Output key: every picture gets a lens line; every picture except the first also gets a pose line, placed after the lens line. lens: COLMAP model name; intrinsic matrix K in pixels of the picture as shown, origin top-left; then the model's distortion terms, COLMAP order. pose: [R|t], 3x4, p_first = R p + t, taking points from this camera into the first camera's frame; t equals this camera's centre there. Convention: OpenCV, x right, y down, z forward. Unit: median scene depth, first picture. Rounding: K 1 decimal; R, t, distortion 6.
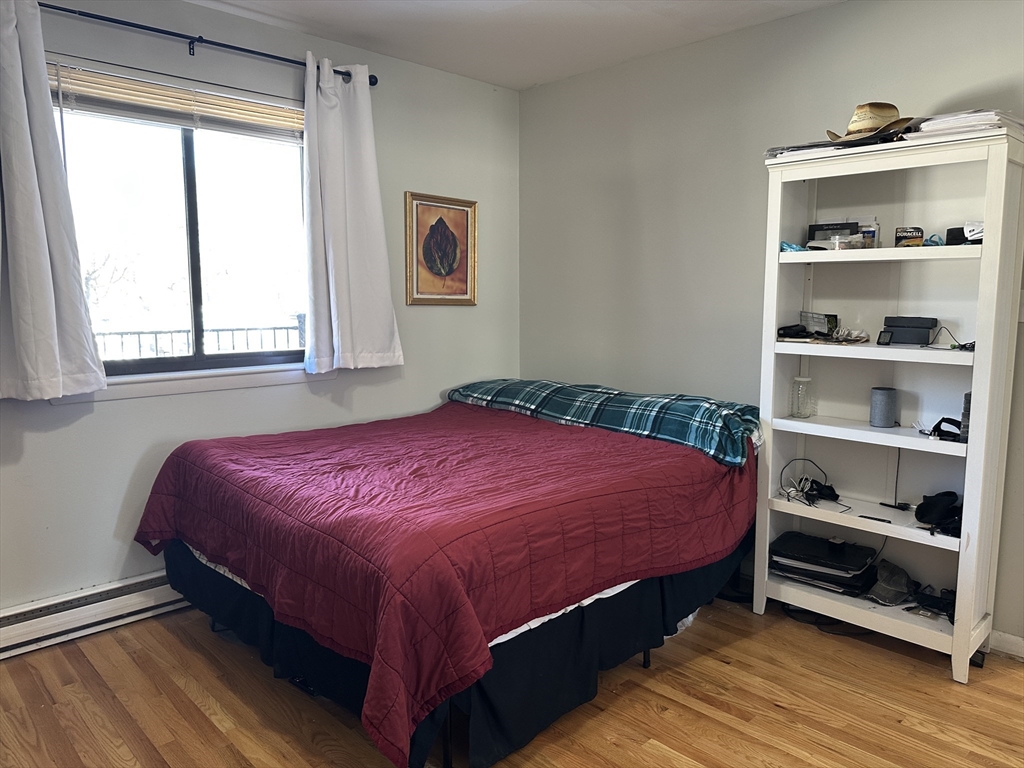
lens RADIAL K [[703.5, 0, 512.0], [0, 703.5, 384.0], [0, 0, 1]] dist [0.081380, -0.110759]
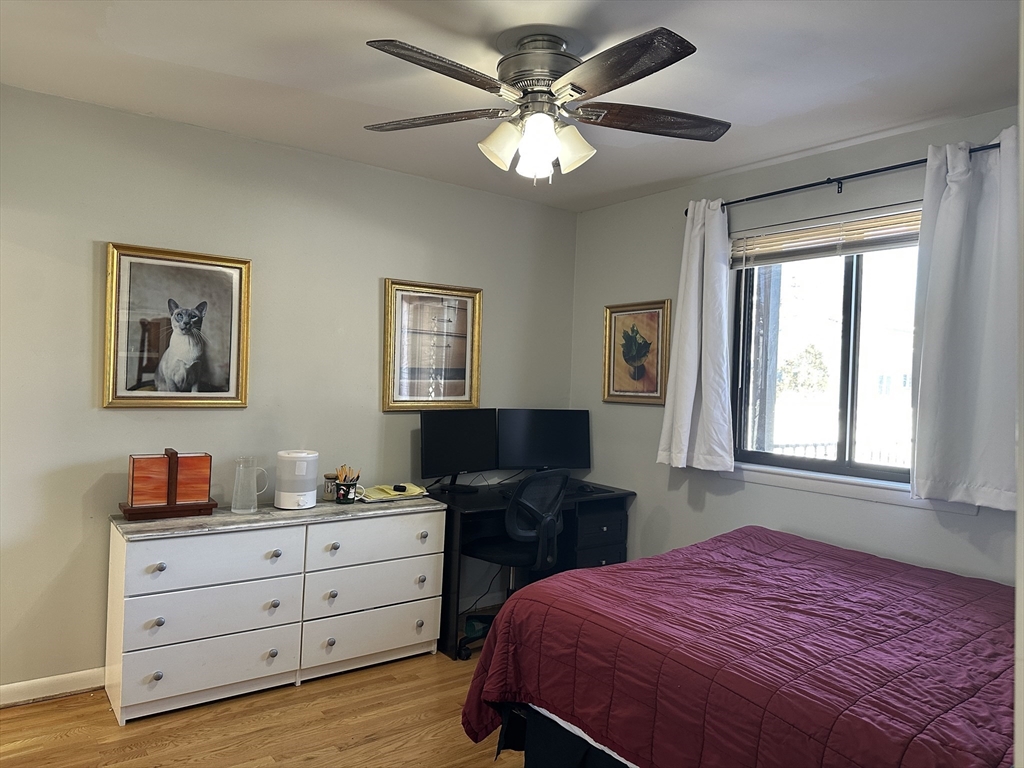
lens RADIAL K [[703.5, 0, 512.0], [0, 703.5, 384.0], [0, 0, 1]] dist [0.081380, -0.110759]
pose [[-0.101934, 0.002953, -0.994787, 0.793762], [-0.154545, 0.987807, 0.018769, -0.116438], [0.982713, 0.155653, -0.100235, 0.717944]]
